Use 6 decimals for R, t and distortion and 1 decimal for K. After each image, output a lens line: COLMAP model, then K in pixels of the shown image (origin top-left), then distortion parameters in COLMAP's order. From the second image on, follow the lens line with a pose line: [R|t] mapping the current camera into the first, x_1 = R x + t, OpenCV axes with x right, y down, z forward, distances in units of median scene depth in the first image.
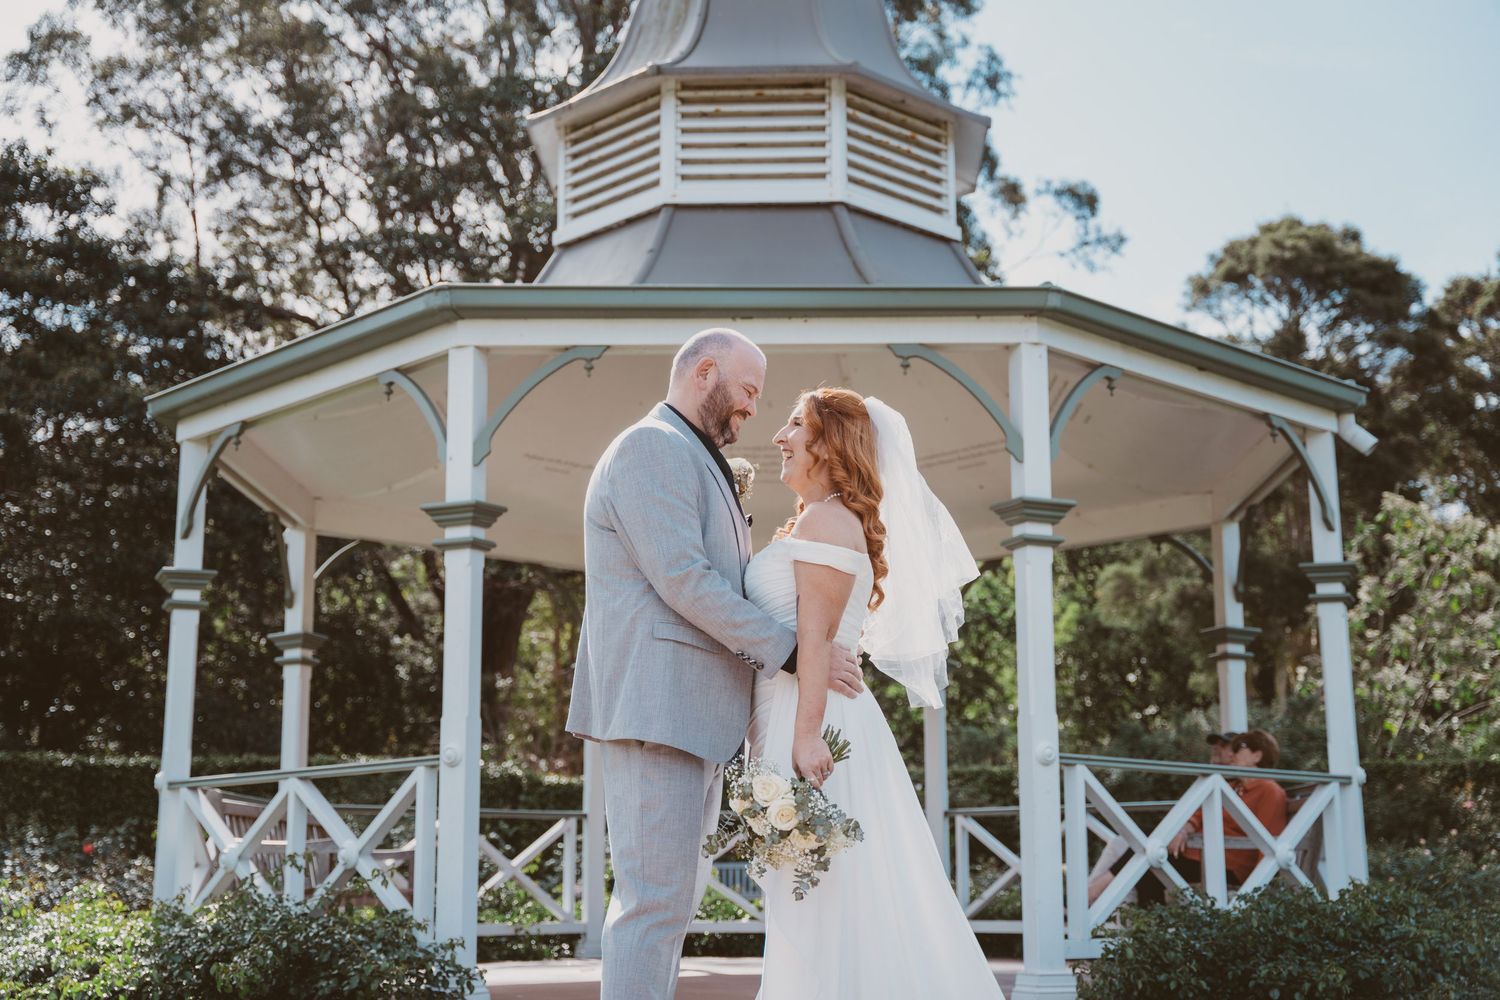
lens RADIAL K [[2013.5, 0, 749.2], [0, 2013.5, 505.9], [0, 0, 1]] dist [0.037752, 0.000000]
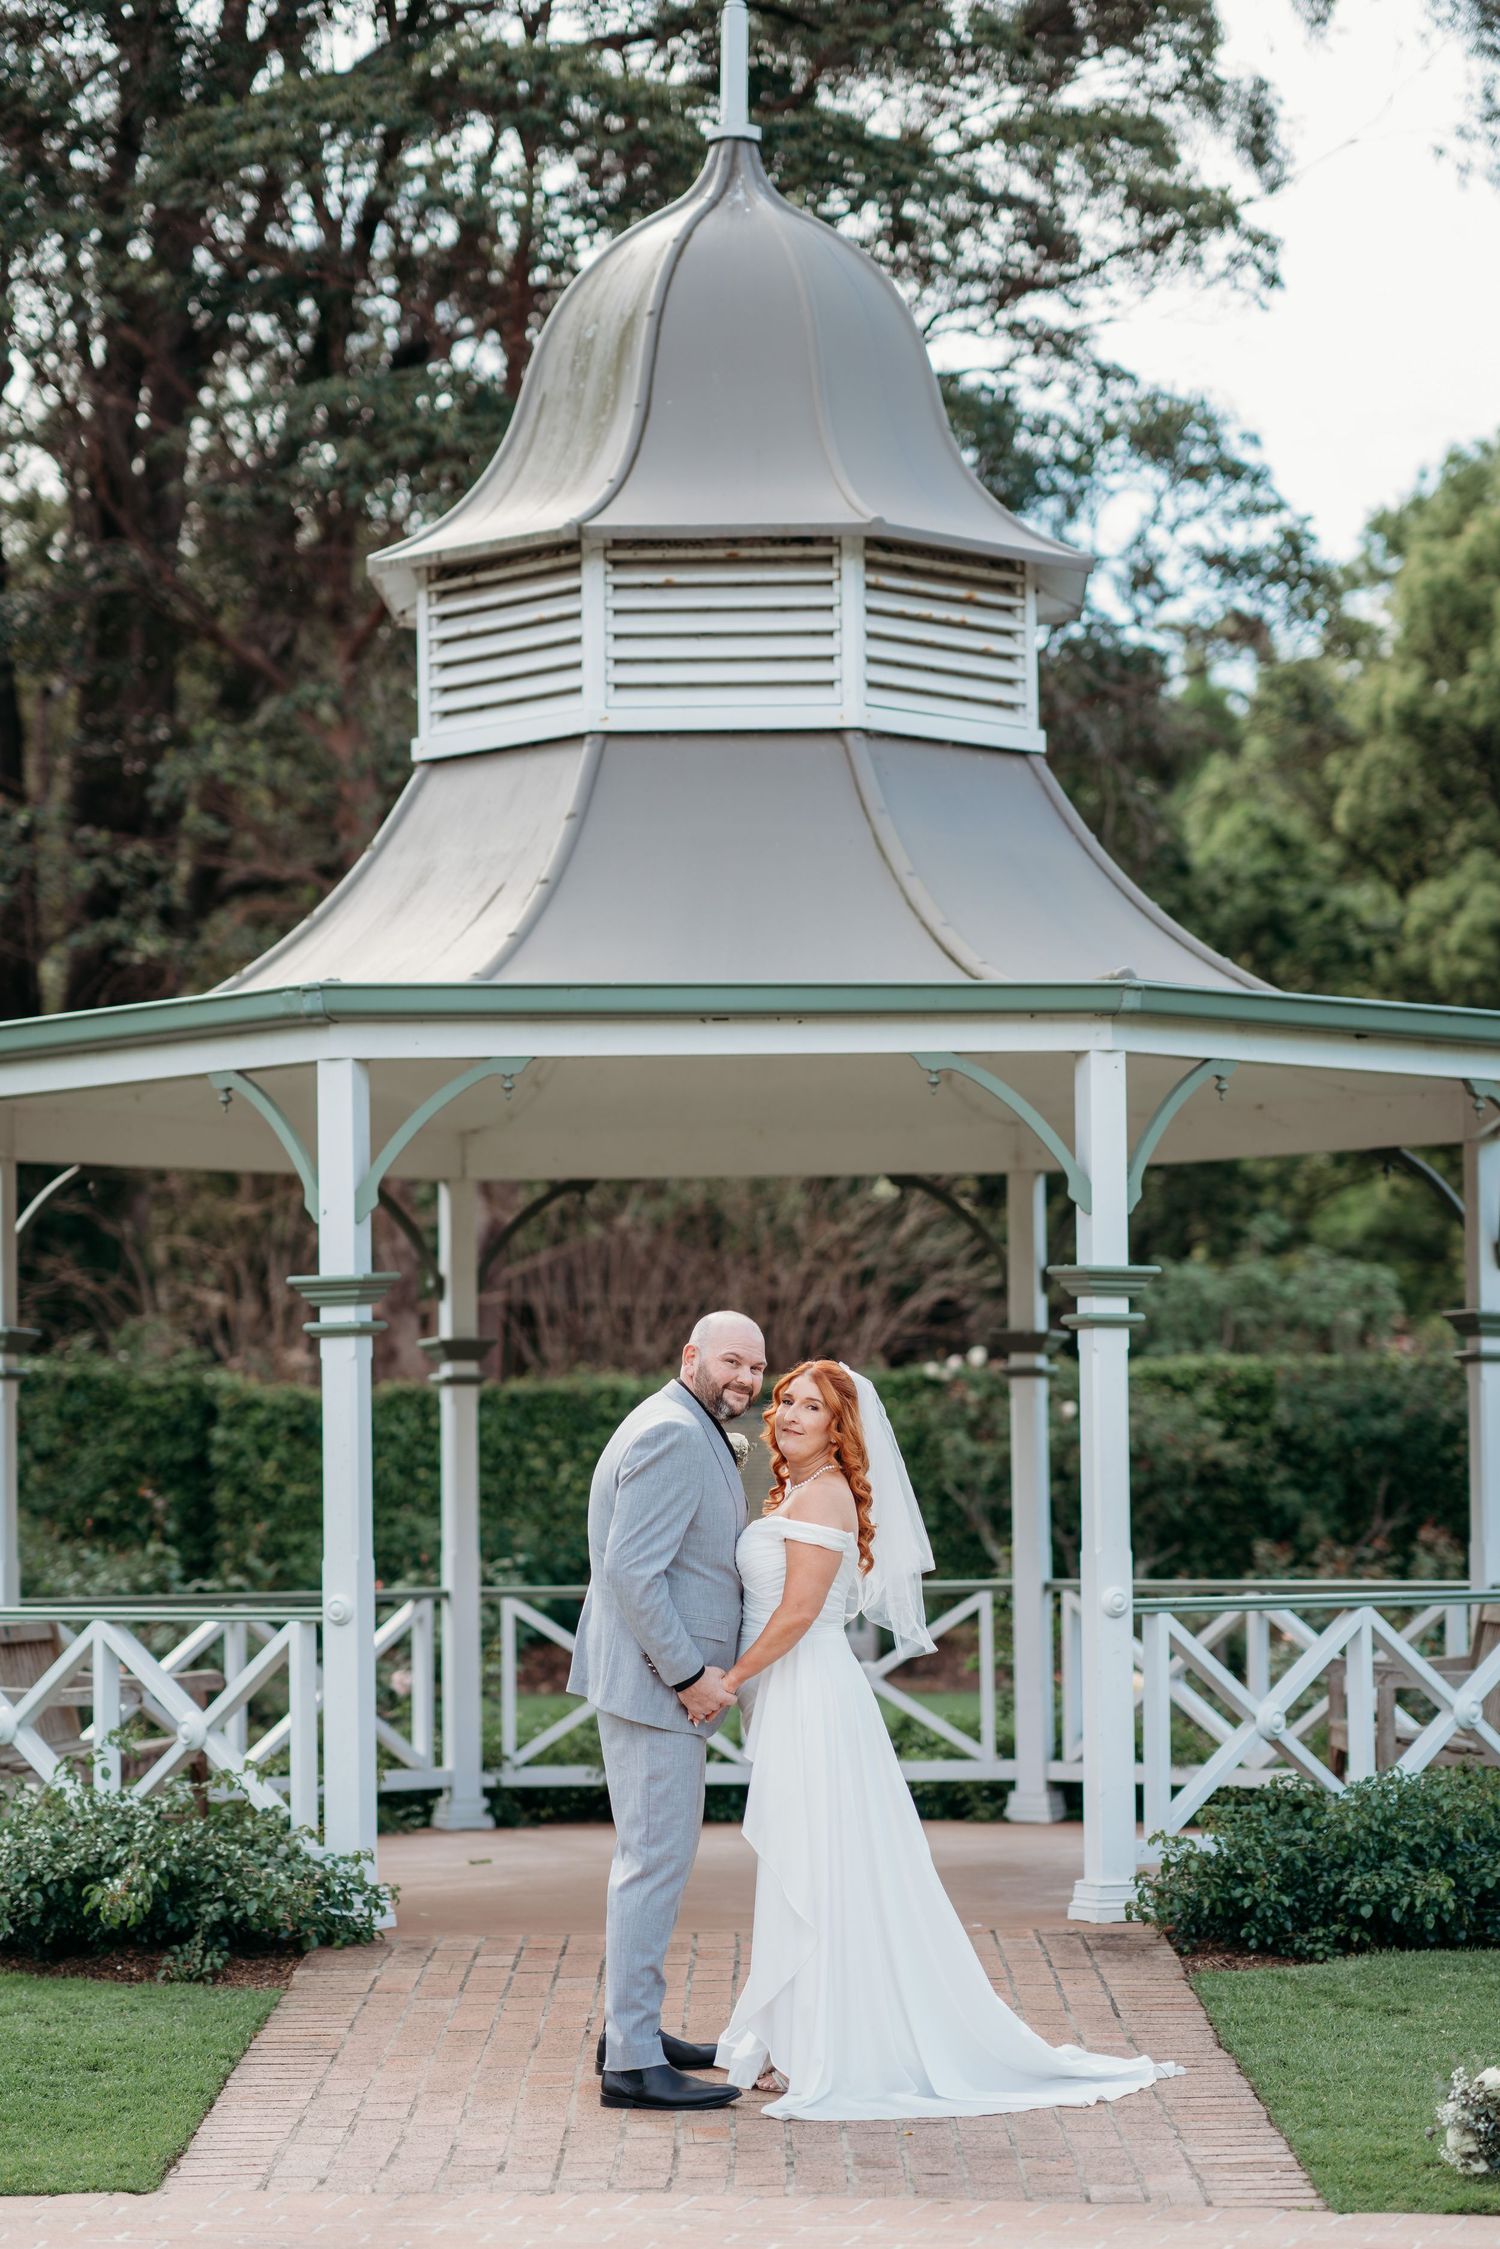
lens RADIAL K [[5350.3, 0, 750.1], [0, 5350.3, 1122.9], [0, 0, 1]] dist [-0.041315, 0.000000]
pose [[0.999912, -0.007884, 0.010710, -0.009340], [0.006648, 0.993813, 0.110869, -0.216638], [-0.011518, -0.110788, 0.993777, -0.759909]]
